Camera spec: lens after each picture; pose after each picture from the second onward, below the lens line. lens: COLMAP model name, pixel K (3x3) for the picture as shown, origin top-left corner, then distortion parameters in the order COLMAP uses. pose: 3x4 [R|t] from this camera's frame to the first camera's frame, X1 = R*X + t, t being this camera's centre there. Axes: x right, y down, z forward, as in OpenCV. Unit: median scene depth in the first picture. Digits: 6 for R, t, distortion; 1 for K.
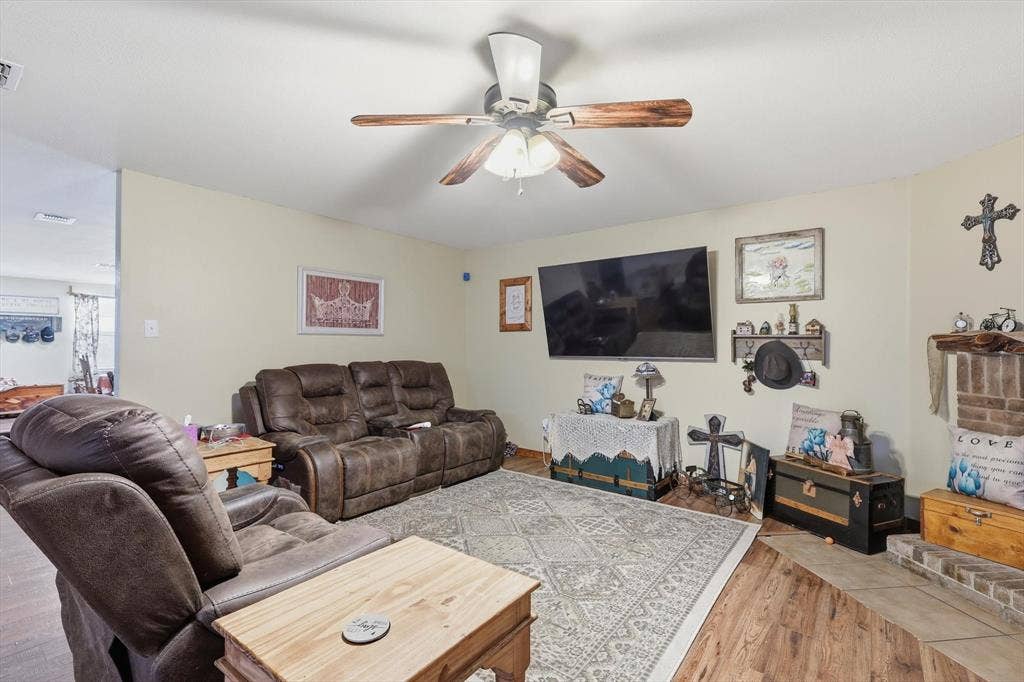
lens RADIAL K [[460.4, 0, 513.6], [0, 460.4, 340.8], [0, 0, 1]] dist [-0.001435, 0.000413]
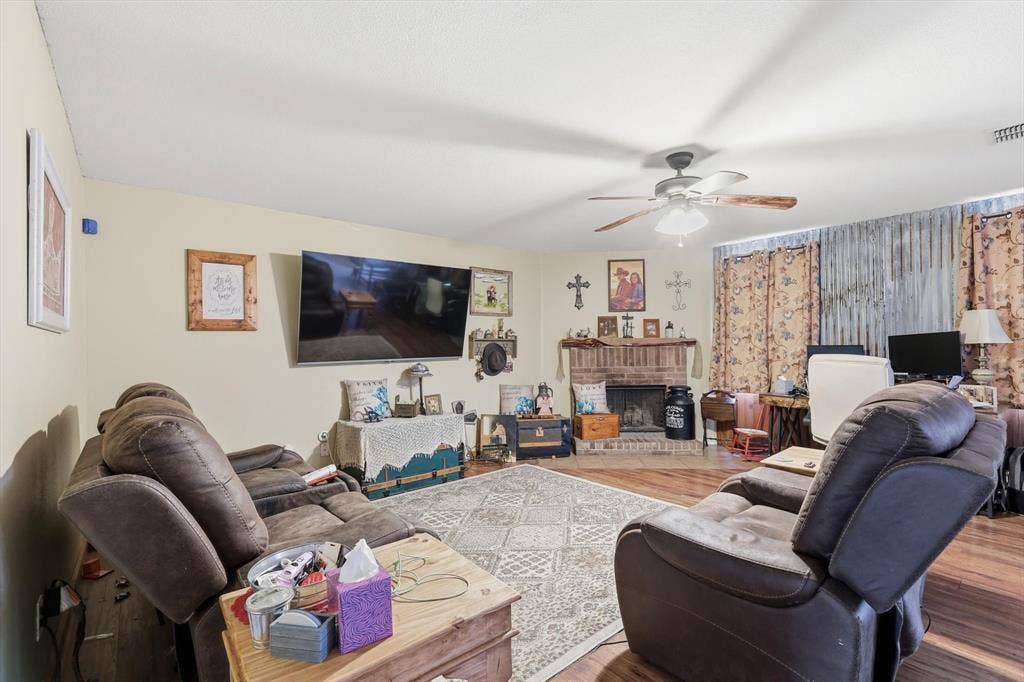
lens RADIAL K [[460.4, 0, 509.9], [0, 460.4, 340.7], [0, 0, 1]] dist [-0.001435, 0.000413]
pose [[0.197995, 0.002420, 0.980200, -0.876667], [0.005776, 0.999977, -0.003635, -0.000973], [-0.980186, 0.006381, 0.197977, 0.677565]]
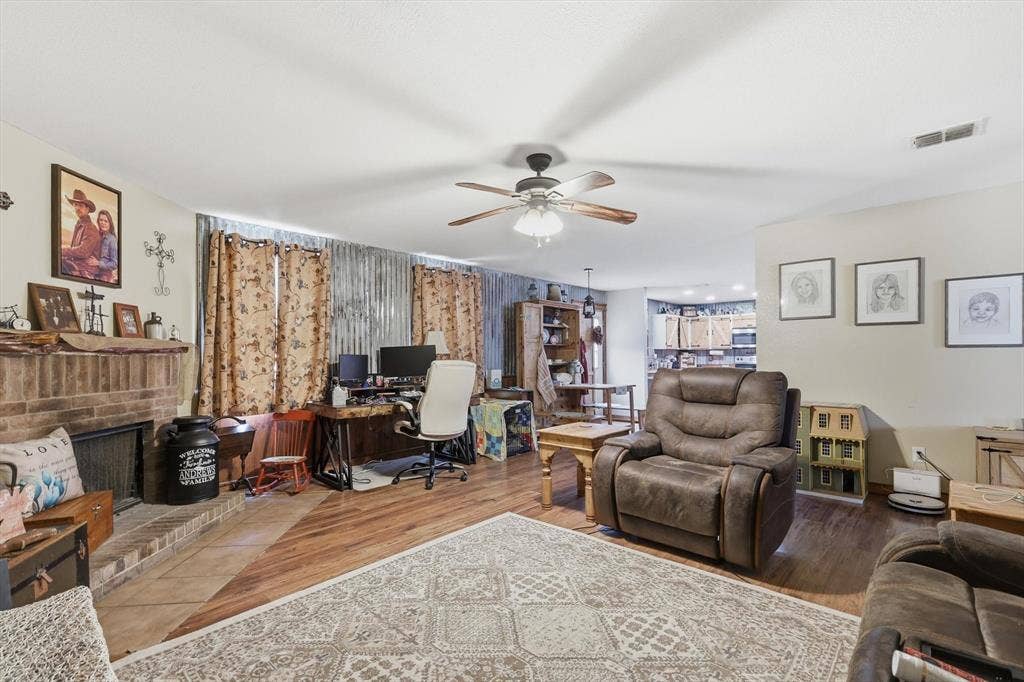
lens RADIAL K [[460.4, 0, 530.3], [0, 460.4, 356.6], [0, 0, 1]] dist [-0.001435, 0.000413]
pose [[-0.998951, 0.002993, 0.045704, -0.013418], [0.002560, 0.999951, -0.009534, 0.031887], [-0.045731, -0.009407, -0.998910, 1.370405]]
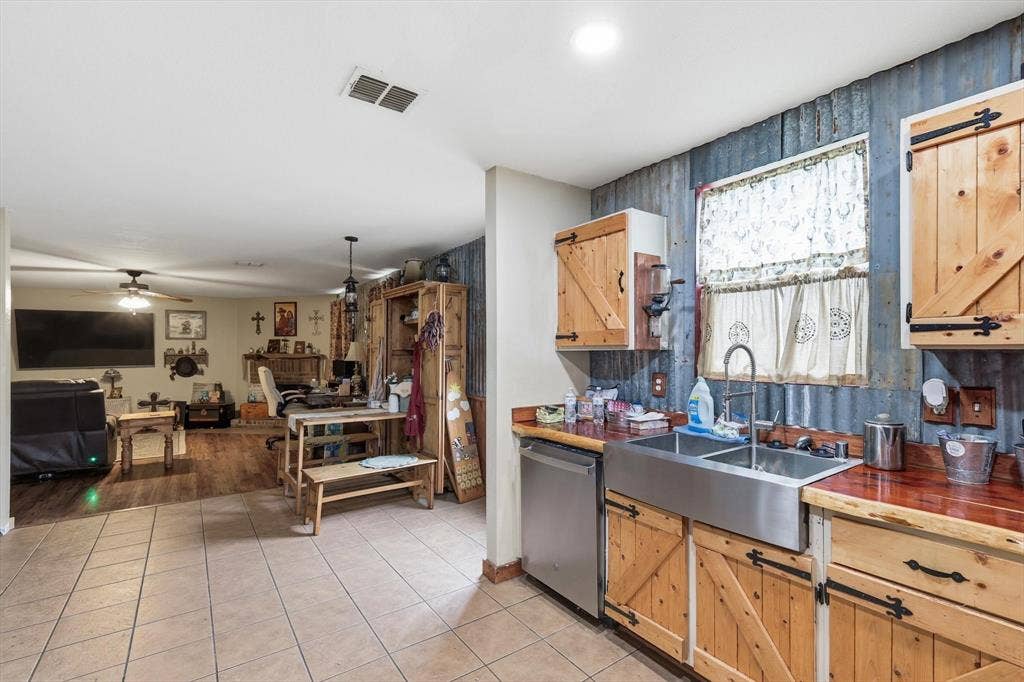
lens RADIAL K [[460.4, 0, 516.6], [0, 460.4, 342.6], [0, 0, 1]] dist [-0.001435, 0.000413]
pose [[0.277172, 0.004970, 0.960807, -1.247280], [0.000323, 0.999986, -0.005266, -0.059857], [-0.960820, 0.001769, 0.277167, -1.303517]]
